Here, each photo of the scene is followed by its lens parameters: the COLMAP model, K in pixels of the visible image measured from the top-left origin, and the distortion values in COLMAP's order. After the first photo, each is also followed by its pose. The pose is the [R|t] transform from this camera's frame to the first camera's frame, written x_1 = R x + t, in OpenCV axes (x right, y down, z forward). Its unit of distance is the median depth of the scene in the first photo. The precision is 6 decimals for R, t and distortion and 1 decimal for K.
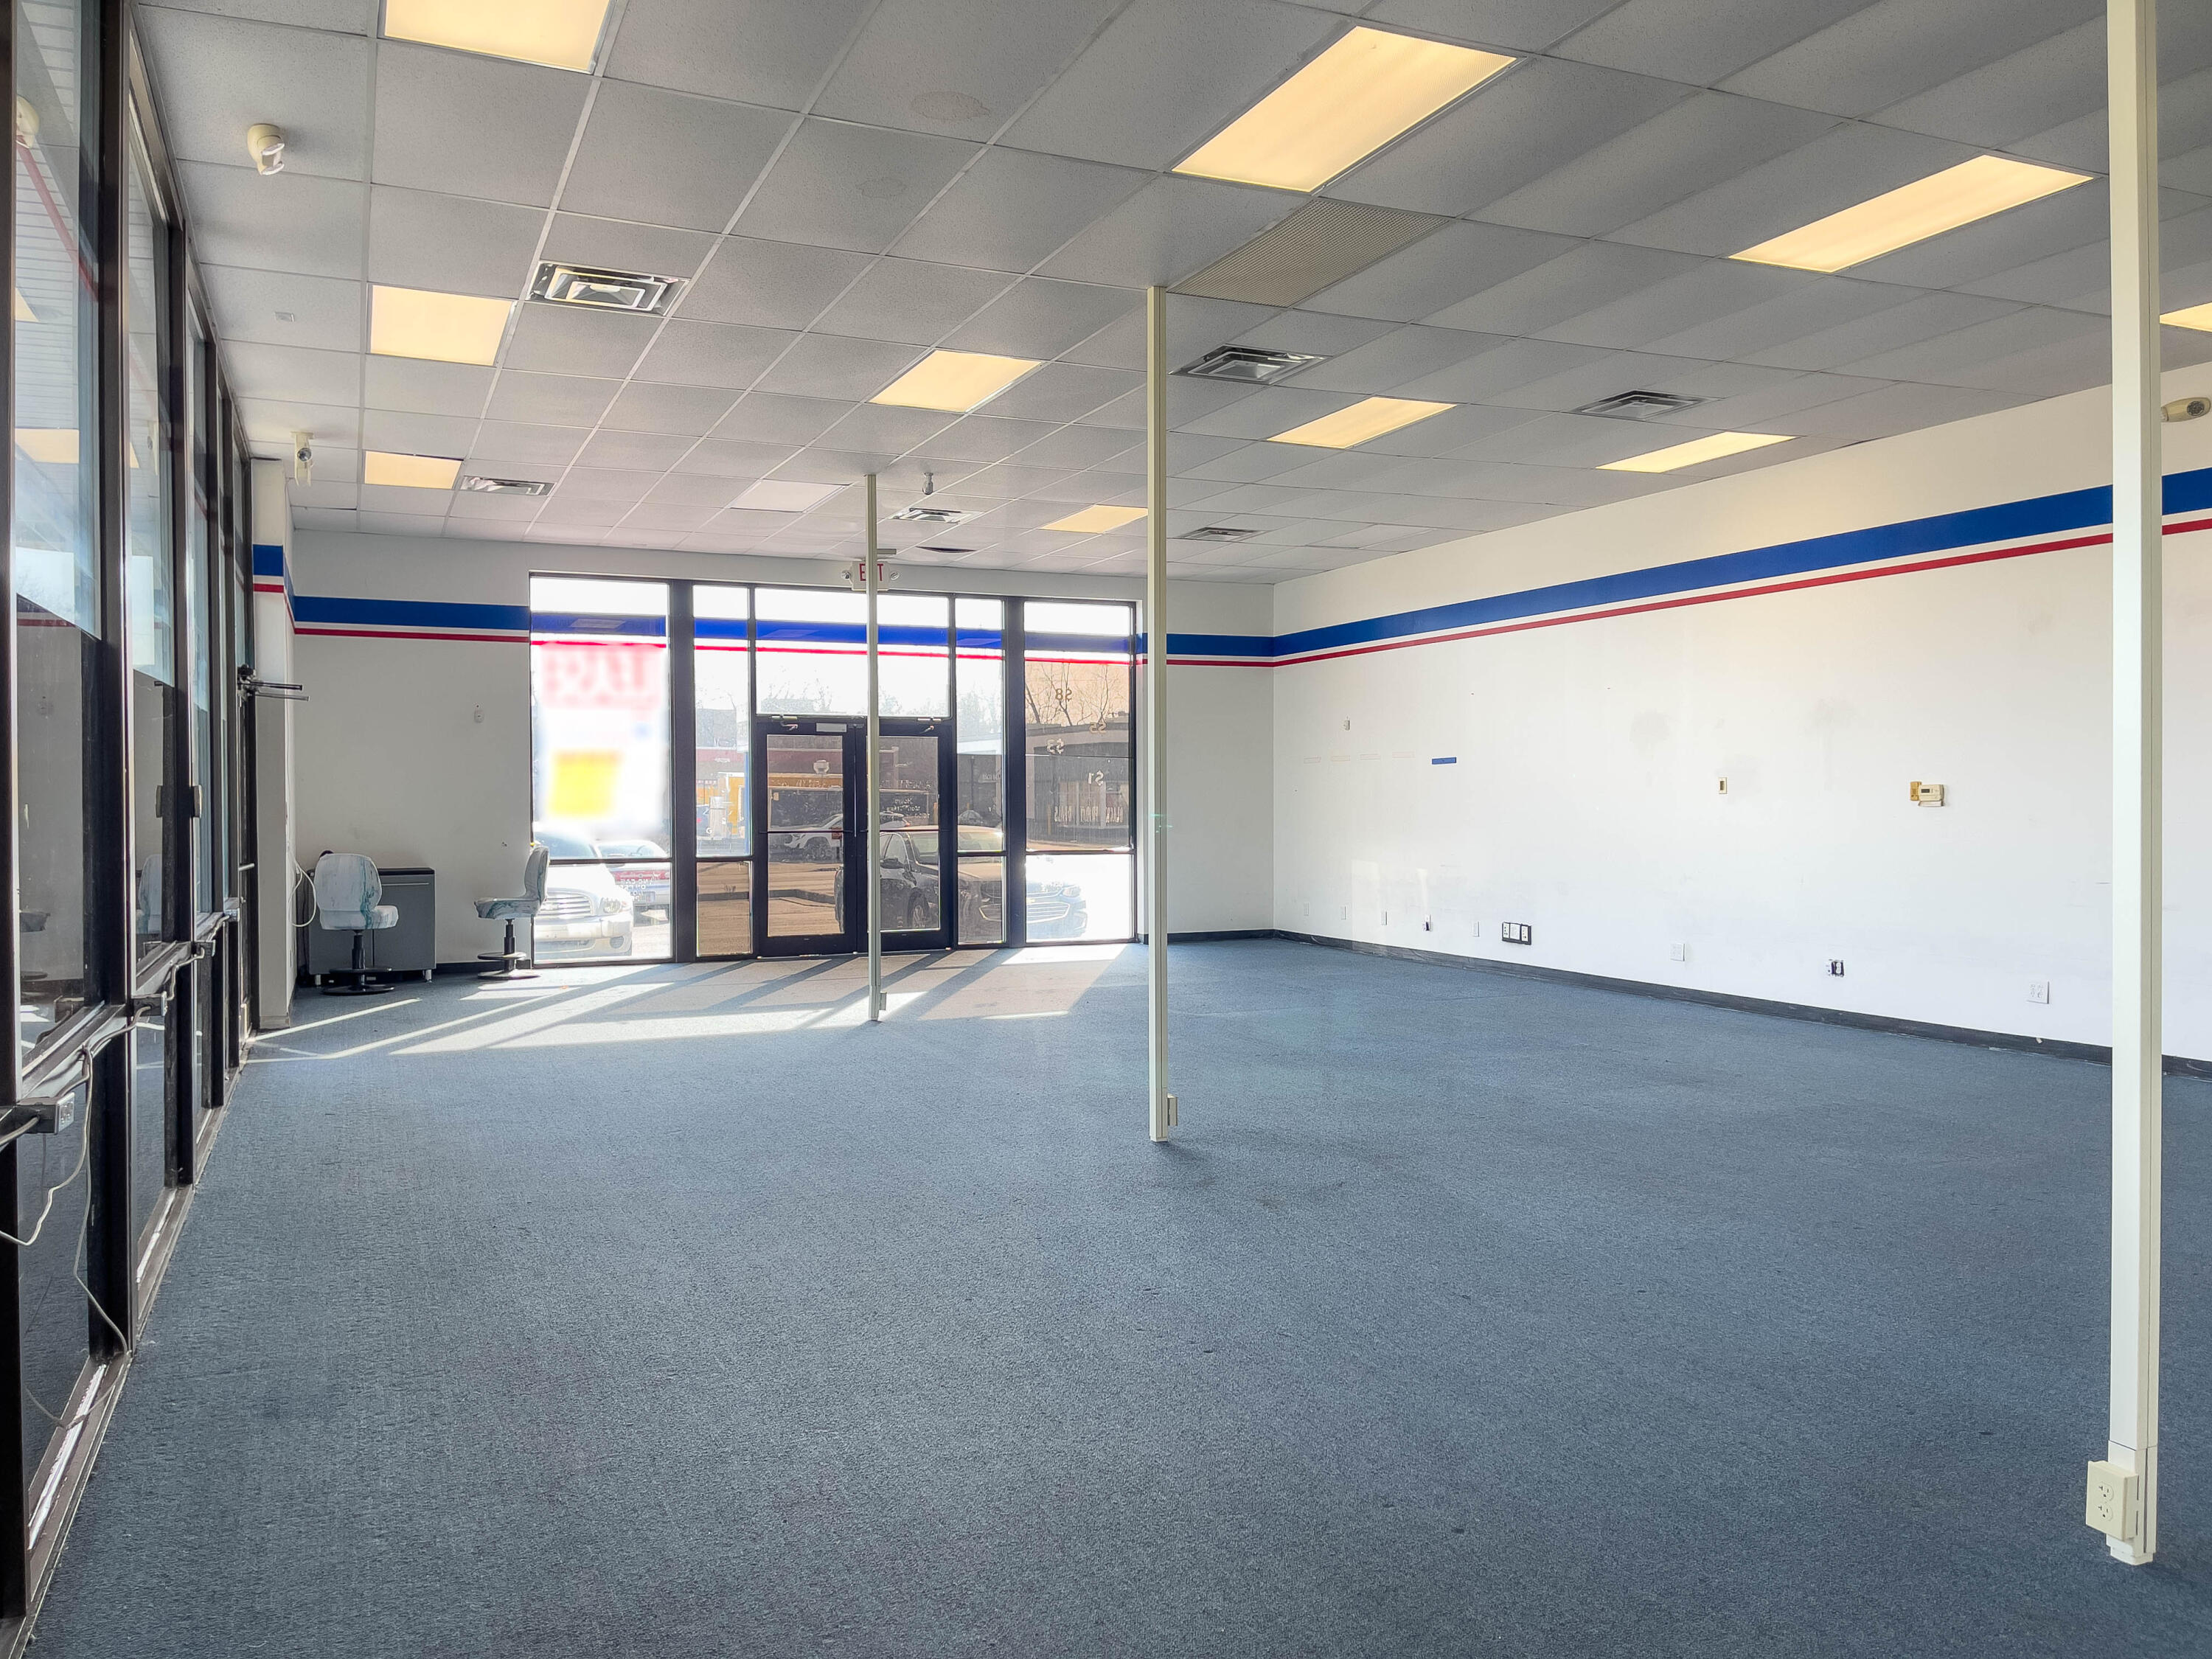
lens RADIAL K [[1639.1, 0, 1051.6], [0, 1639.1, 802.2], [0, 0, 1]] dist [0.041490, 0.007091]
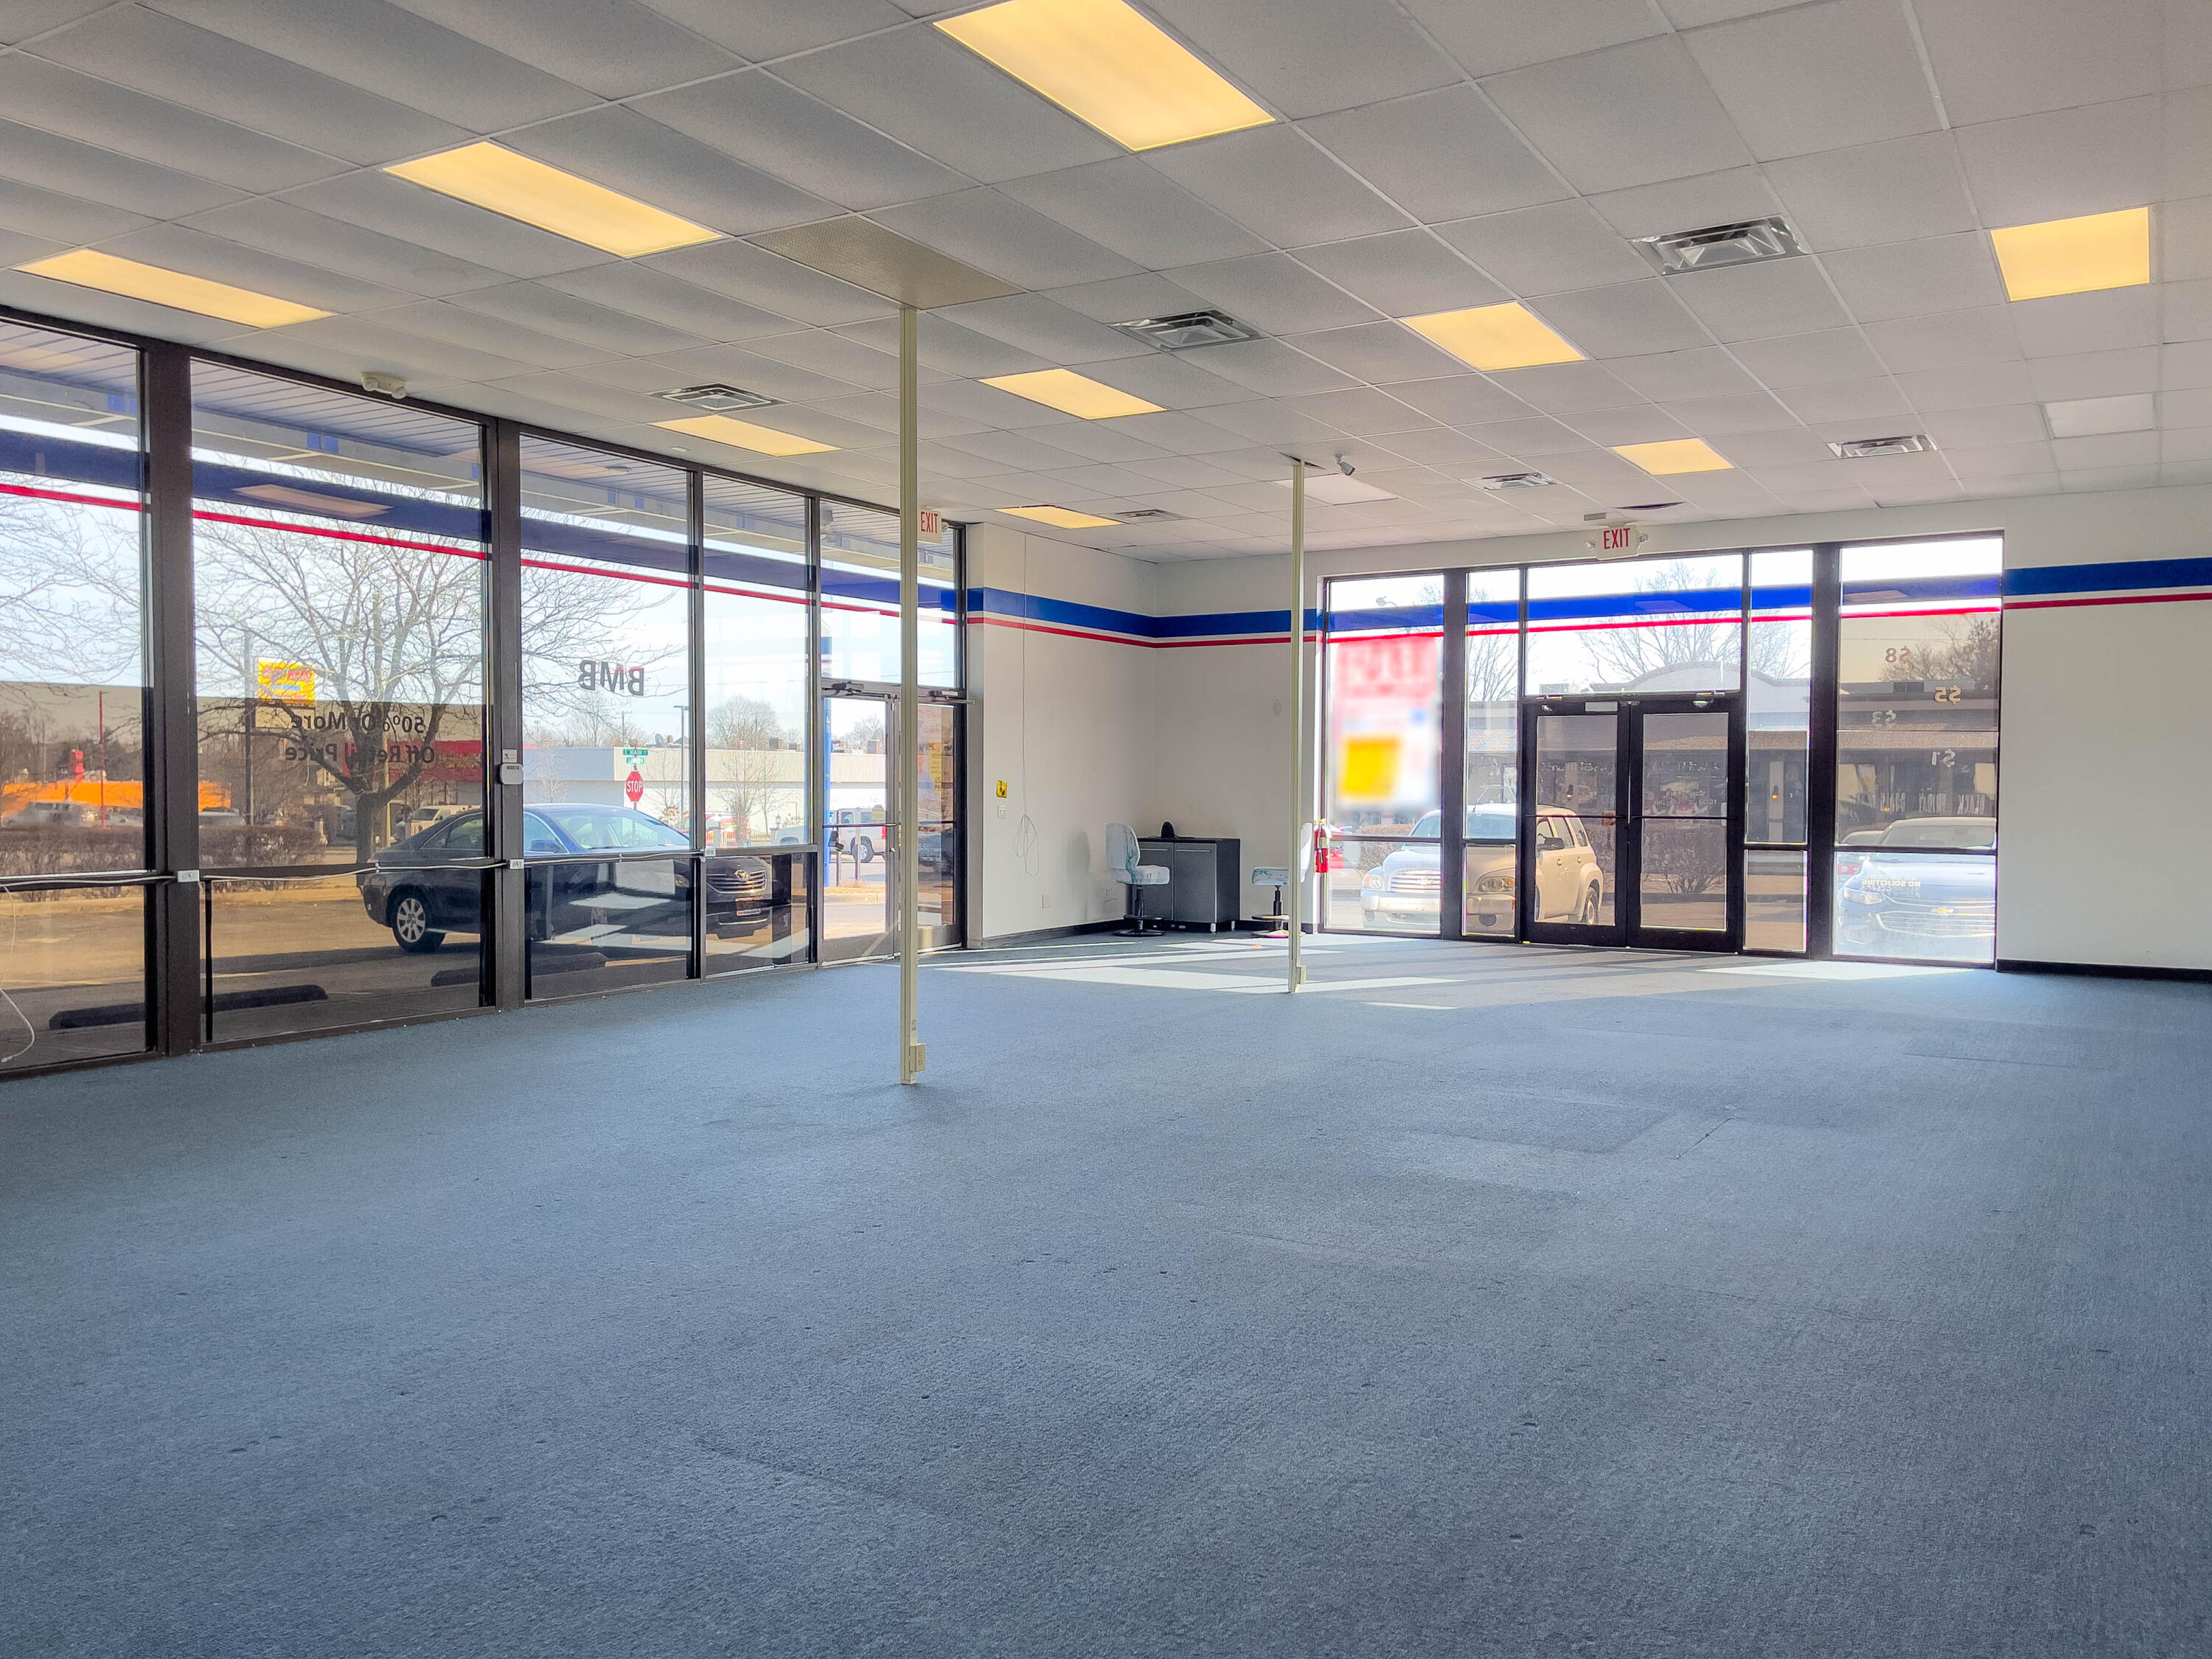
lens RADIAL K [[1639.1, 0, 1051.6], [0, 1639.1, 802.2], [0, 0, 1]] dist [0.041490, 0.007091]
pose [[0.585255, 0.015089, -0.810709, 0.456865], [-0.006816, 0.999883, 0.013690, -0.001276], [0.810821, -0.002486, 0.585289, 0.188148]]
